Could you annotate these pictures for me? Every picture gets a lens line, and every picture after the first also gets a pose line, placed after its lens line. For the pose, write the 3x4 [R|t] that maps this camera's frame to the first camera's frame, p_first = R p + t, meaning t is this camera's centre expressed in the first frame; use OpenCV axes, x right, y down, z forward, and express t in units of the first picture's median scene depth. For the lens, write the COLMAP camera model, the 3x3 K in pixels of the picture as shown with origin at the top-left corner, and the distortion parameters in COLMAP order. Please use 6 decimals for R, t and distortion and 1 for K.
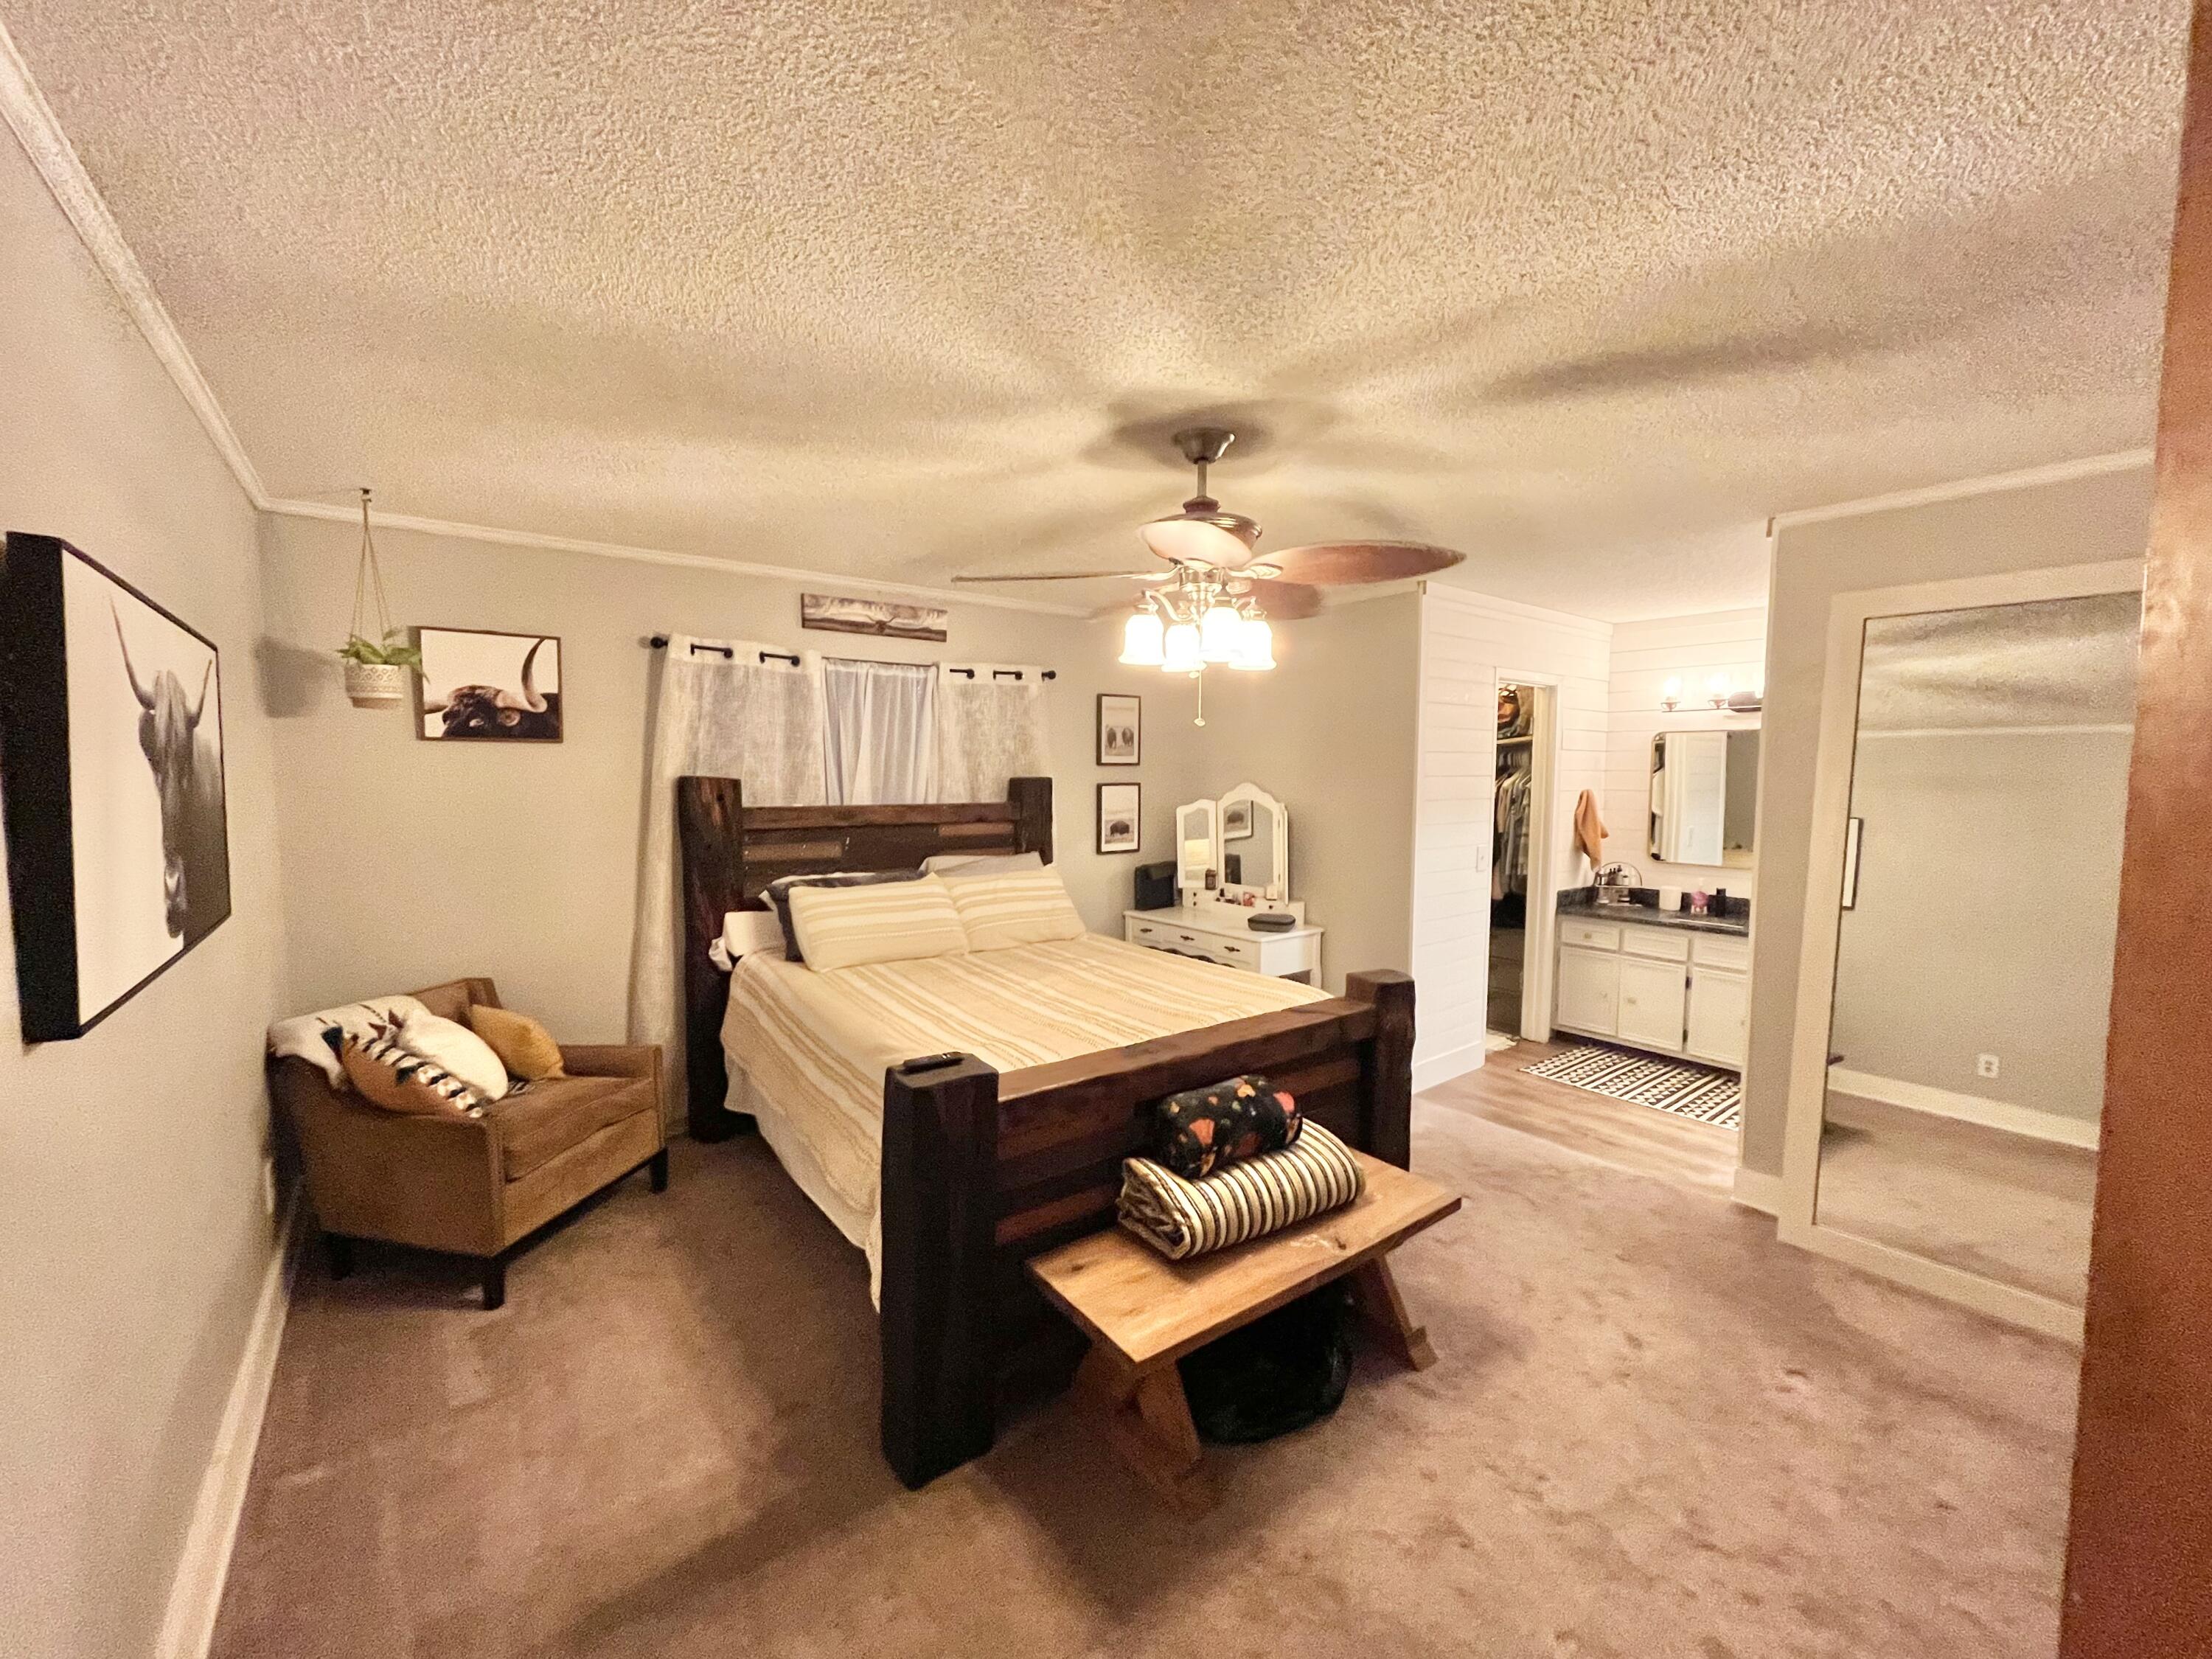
lens RADIAL K [[890.7, 0, 1100.6], [0, 890.7, 826.7], [0, 0, 1]] dist [-0.004176, -0.000385]
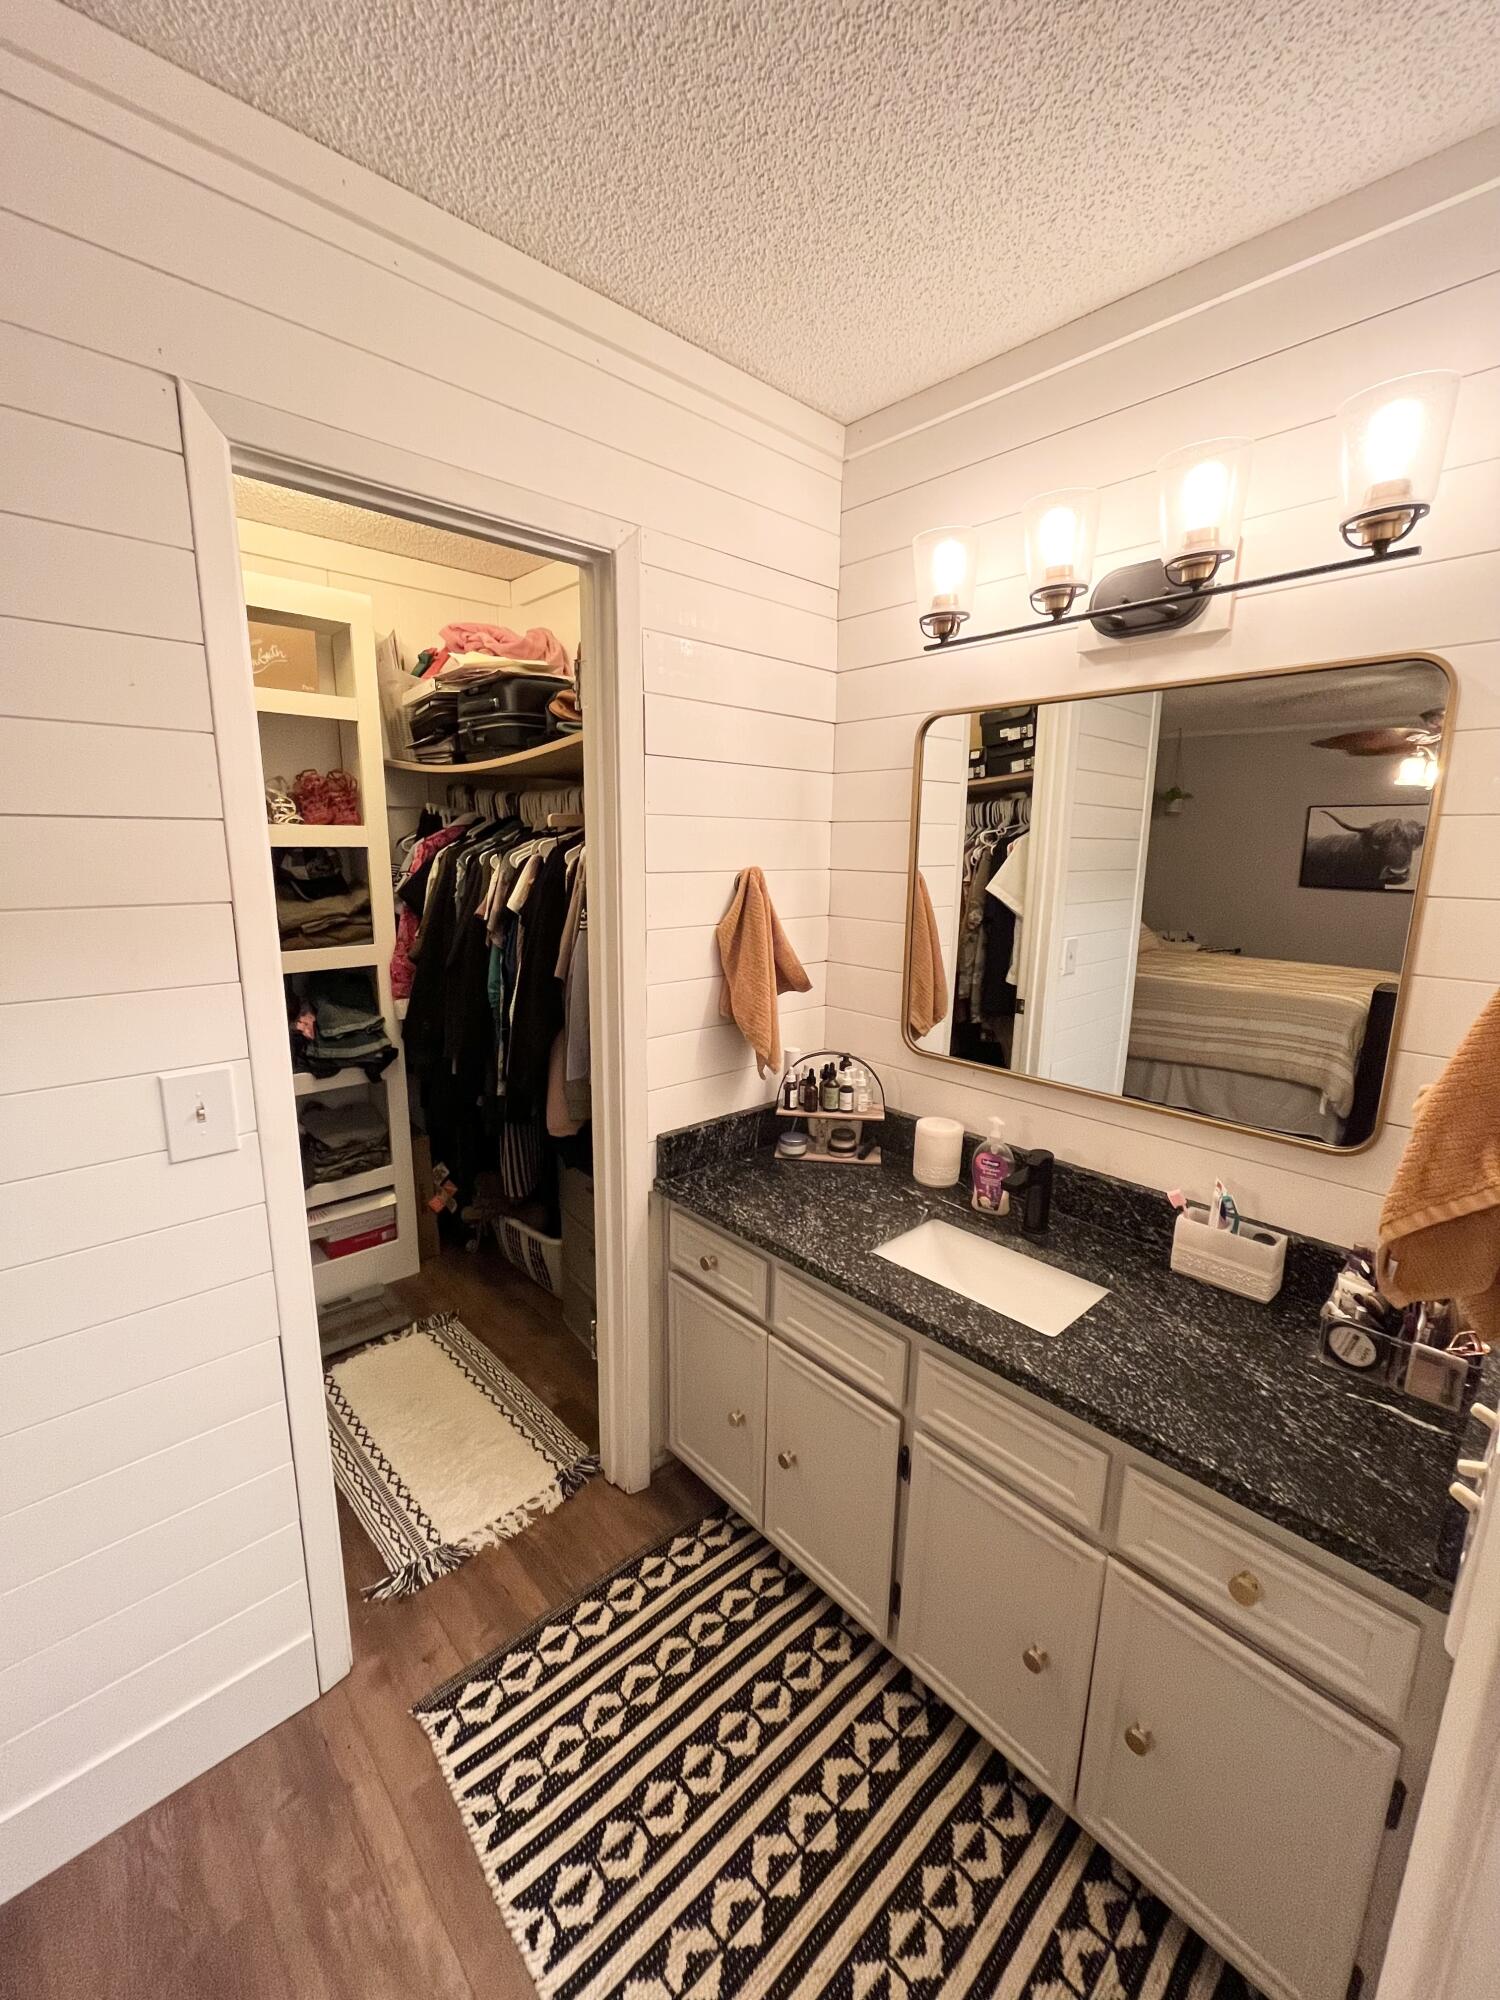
lens RADIAL K [[805.3, 0, 755.8], [0, 805.3, 1001.4], [0, 0, 1]] dist [-0.004176, -0.000385]
pose [[0.996034, -0.014172, 0.087837, 0.521377], [0.003209, 0.992312, 0.123717, -0.027569], [-0.088915, -0.122944, 0.988422, 0.655289]]
